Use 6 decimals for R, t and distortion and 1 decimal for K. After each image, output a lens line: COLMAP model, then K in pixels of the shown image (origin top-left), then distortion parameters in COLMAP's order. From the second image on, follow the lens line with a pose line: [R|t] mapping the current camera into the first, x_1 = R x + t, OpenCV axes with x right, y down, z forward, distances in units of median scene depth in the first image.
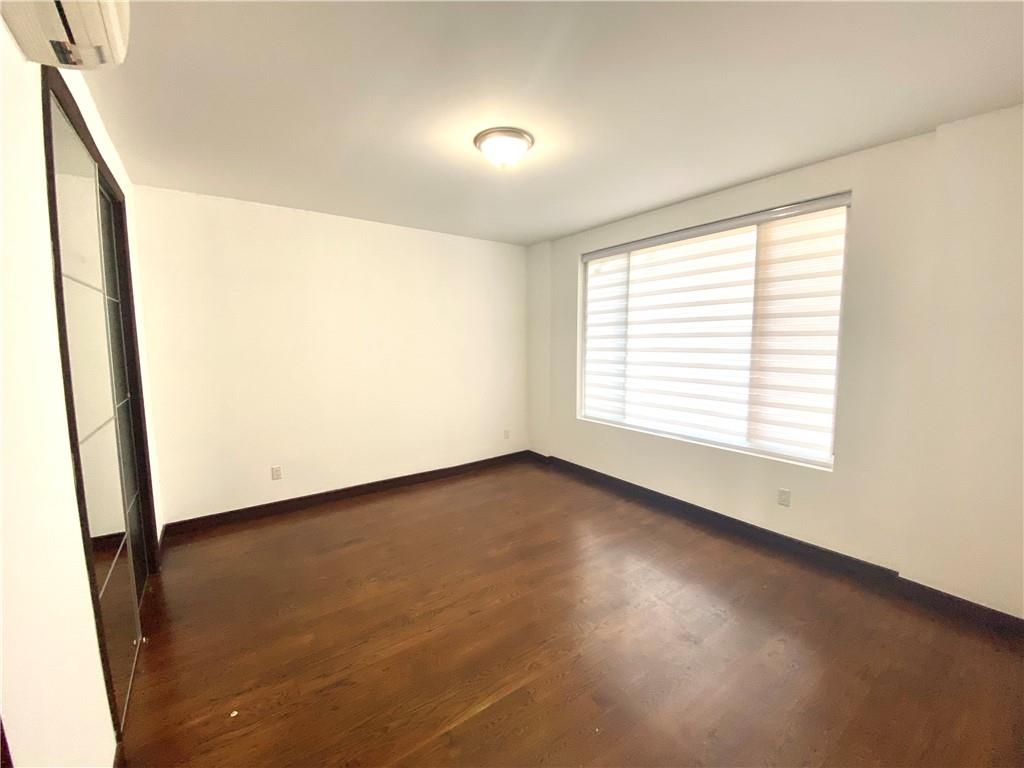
lens RADIAL K [[417.9, 0, 513.1], [0, 417.9, 379.3], [0, 0, 1]] dist [0.003189, 0.000082]
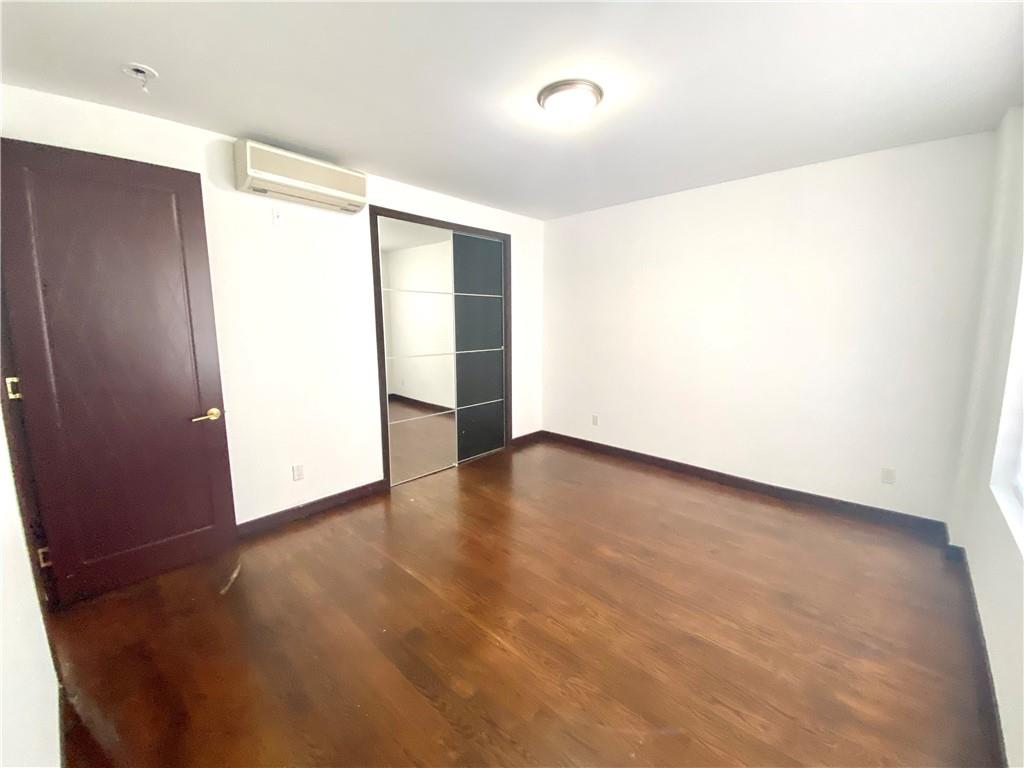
lens RADIAL K [[417.9, 0, 514.1], [0, 417.9, 384.7], [0, 0, 1]] dist [0.003189, 0.000082]
pose [[0.203293, 0.161969, -0.965628, 0.535013], [-0.103178, 0.984275, 0.143375, -0.035726], [0.973666, 0.070484, 0.216808, 0.417052]]
